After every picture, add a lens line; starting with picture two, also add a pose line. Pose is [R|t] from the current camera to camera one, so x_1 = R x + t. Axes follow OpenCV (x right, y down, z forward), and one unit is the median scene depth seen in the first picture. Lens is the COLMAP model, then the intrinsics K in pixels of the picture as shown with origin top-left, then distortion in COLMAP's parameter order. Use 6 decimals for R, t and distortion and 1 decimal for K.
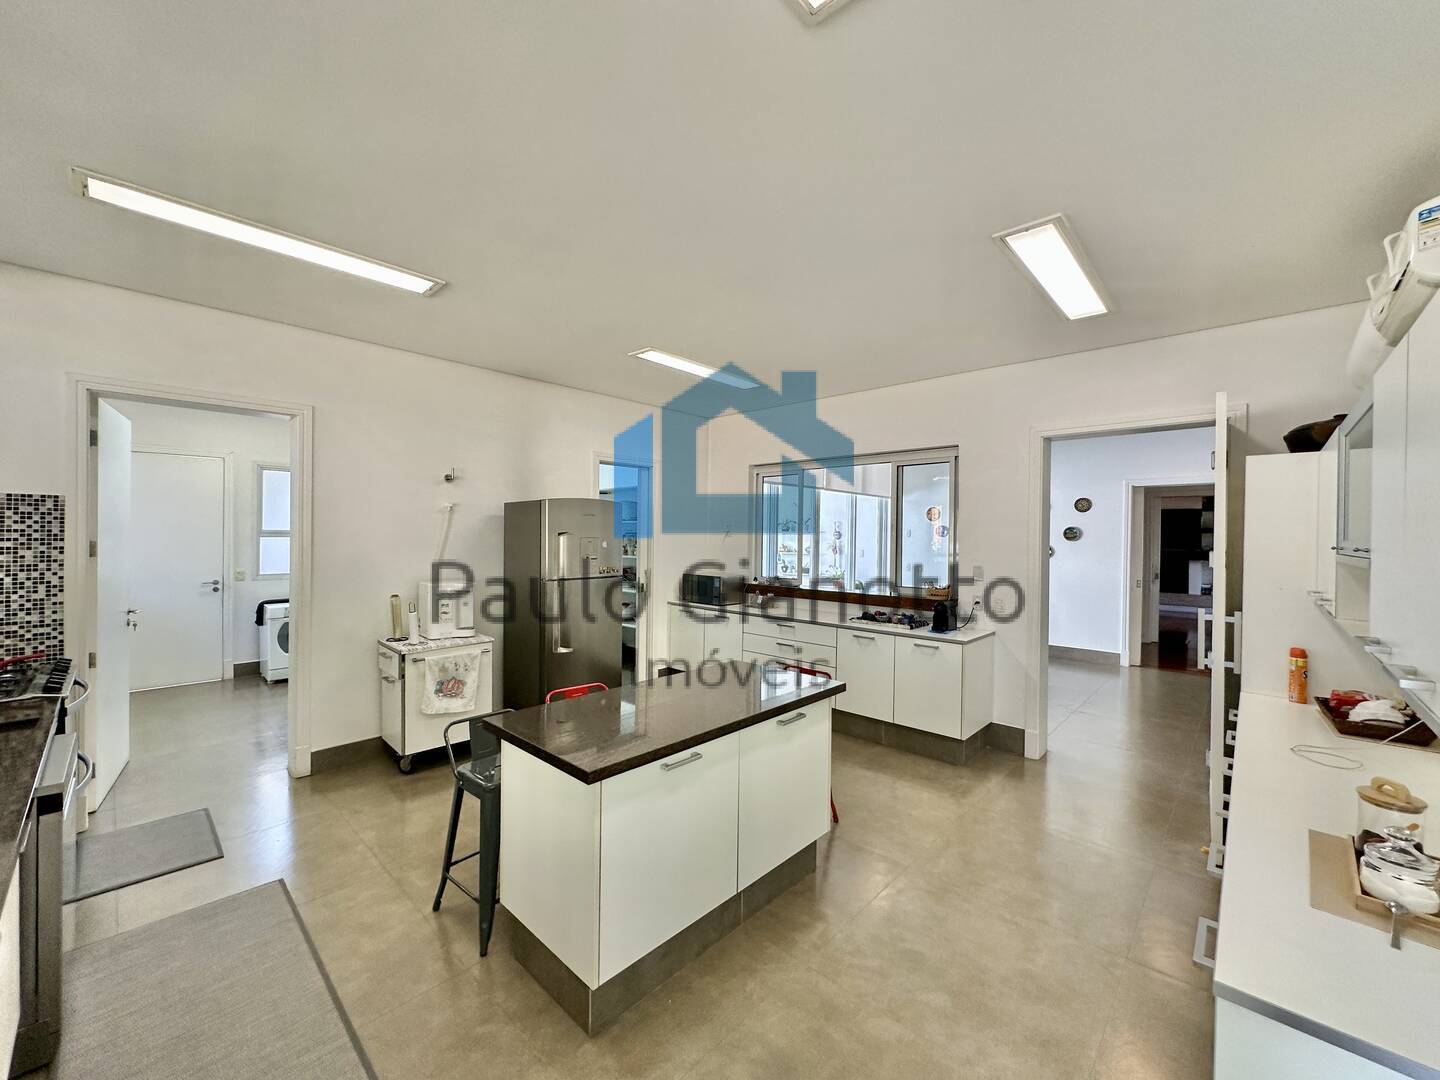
lens RADIAL K [[574.6, 0, 717.2], [0, 574.6, 541.1], [0, 0, 1]] dist [0.001087, 0.000408]
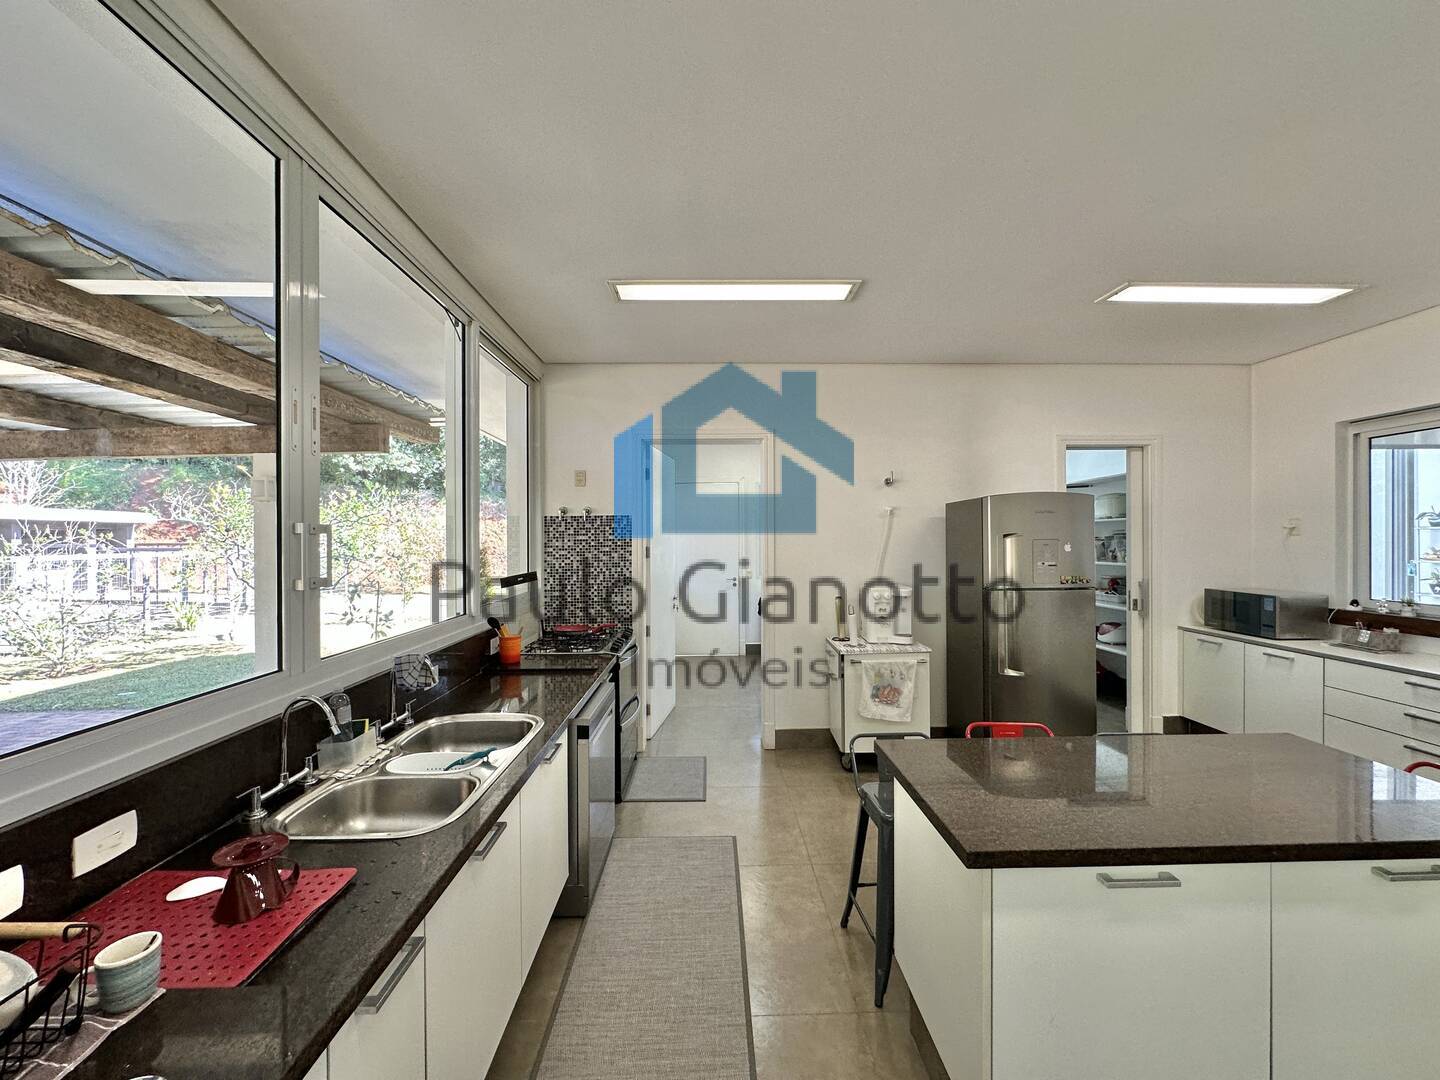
lens RADIAL K [[574.6, 0, 724.9], [0, 574.6, 541.2], [0, 0, 1]] dist [0.001087, 0.000408]
pose [[0.708711, -0.012495, -0.705388, 0.036010], [0.006015, 0.999914, -0.011668, 0.003308], [0.705473, 0.004026, 0.708725, 0.109091]]
